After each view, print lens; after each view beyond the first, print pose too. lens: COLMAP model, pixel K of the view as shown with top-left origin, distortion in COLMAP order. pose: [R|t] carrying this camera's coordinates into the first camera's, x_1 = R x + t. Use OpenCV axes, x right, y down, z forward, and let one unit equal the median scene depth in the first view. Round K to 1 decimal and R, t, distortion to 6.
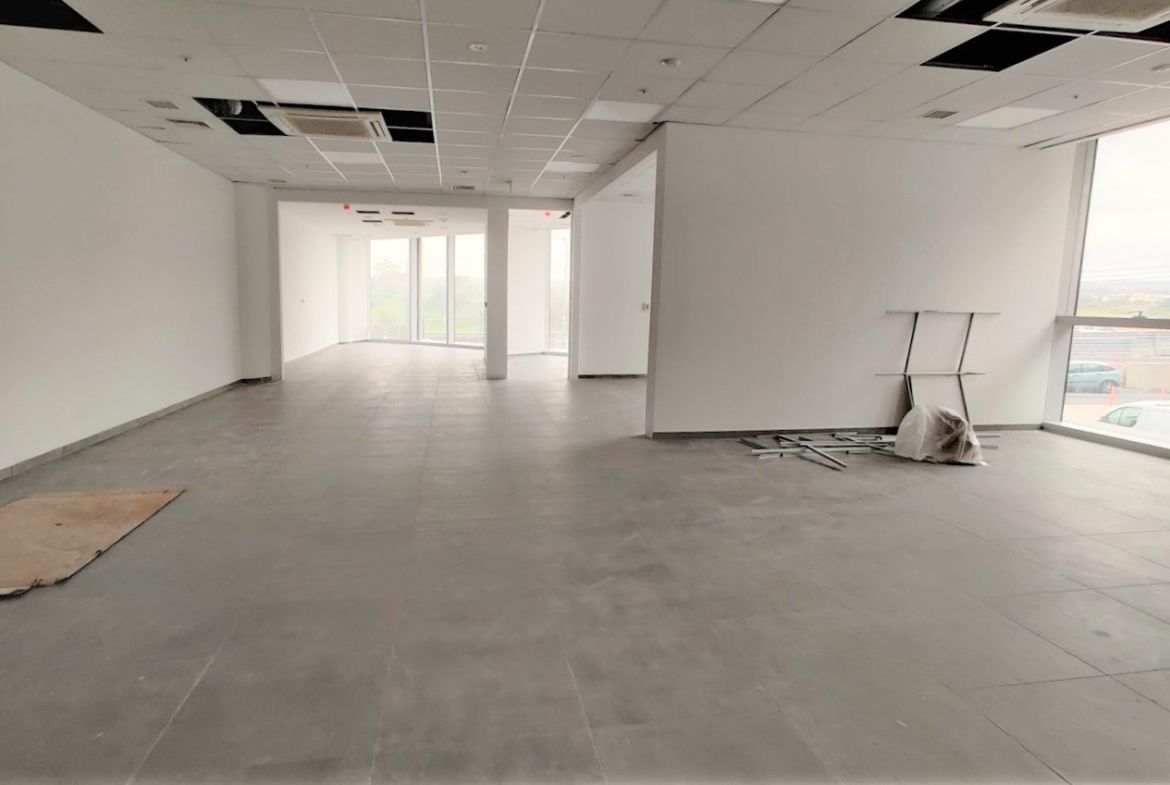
lens RADIAL K [[628.4, 0, 575.4], [0, 628.4, 391.4], [0, 0, 1]] dist [-0.005108, 0.002432]
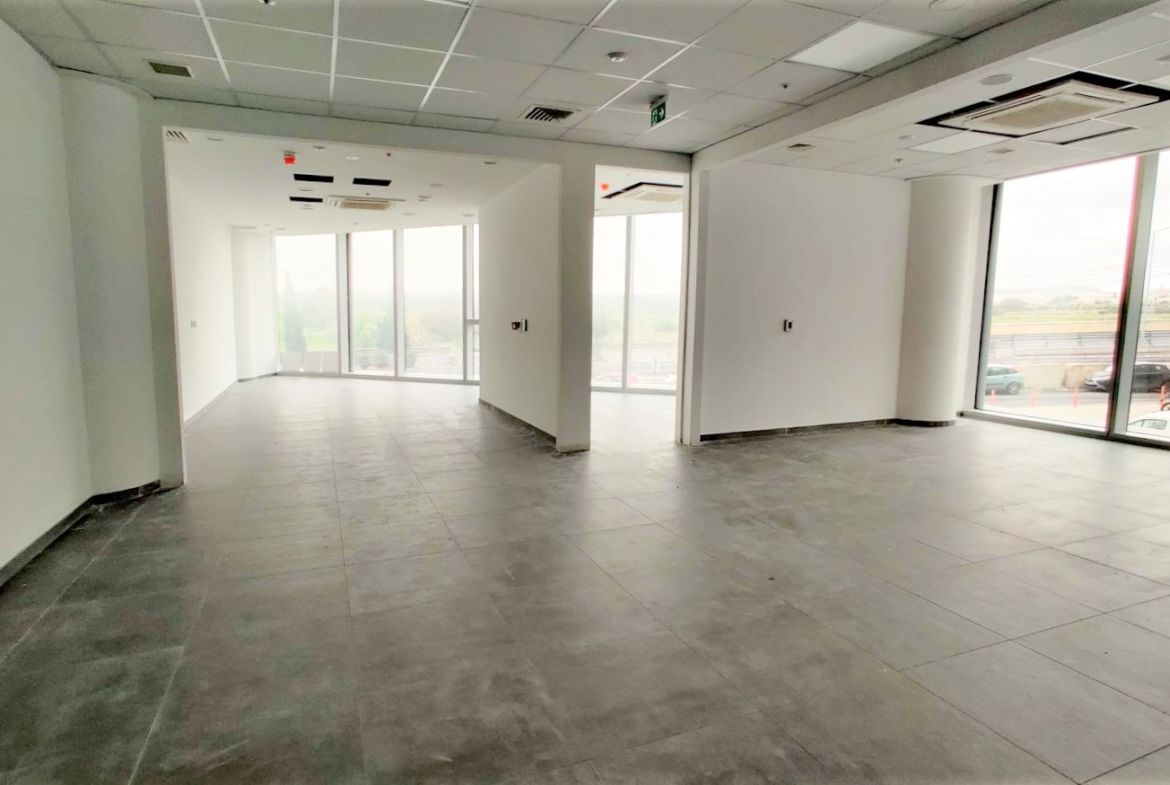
lens RADIAL K [[628.4, 0, 586.5], [0, 628.4, 389.9], [0, 0, 1]] dist [-0.005108, 0.002432]
pose [[0.980127, -0.037360, 0.194823, -0.123487], [0.041369, 0.999007, -0.016549, -0.036392], [-0.194011, 0.024279, 0.980699, 0.222200]]
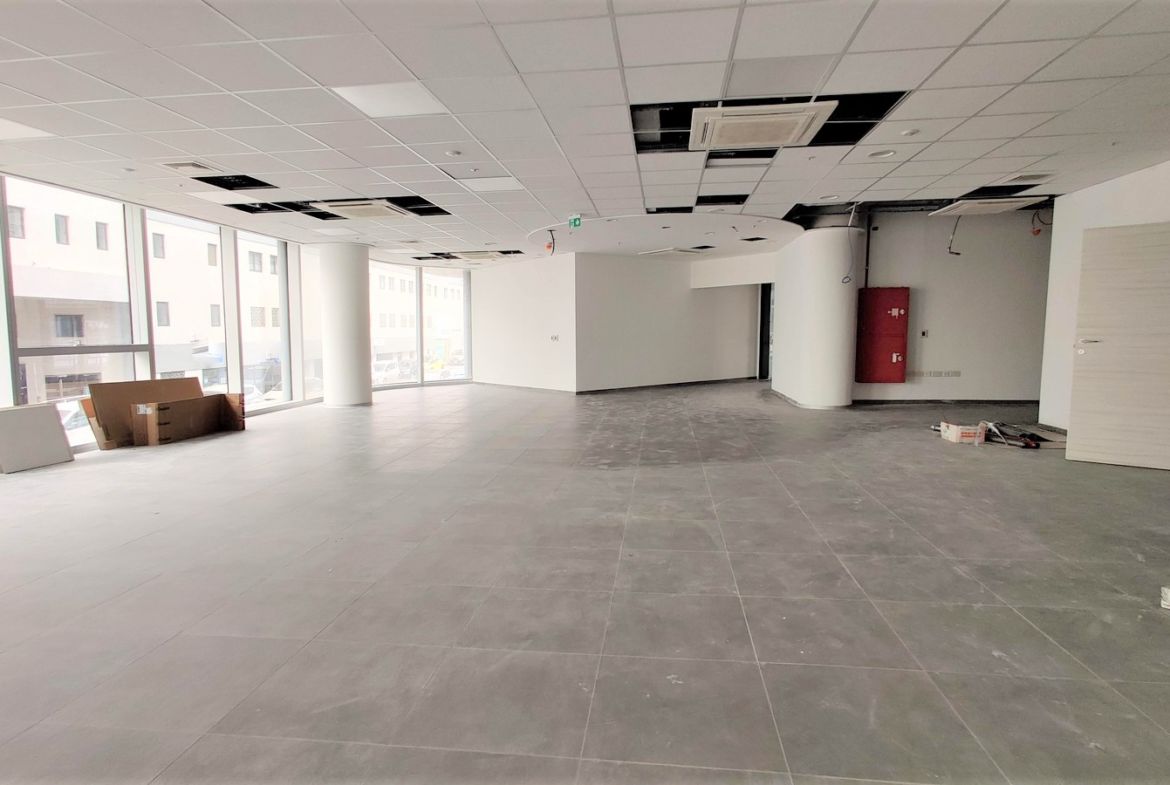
lens RADIAL K [[628.4, 0, 584.9], [0, 628.4, 389.7], [0, 0, 1]] dist [-0.005108, 0.002432]
pose [[-0.948837, -0.036520, 0.313648, -1.313175], [0.040512, 0.971002, 0.235612, -0.665936], [-0.313158, 0.236264, -0.919843, 4.241349]]
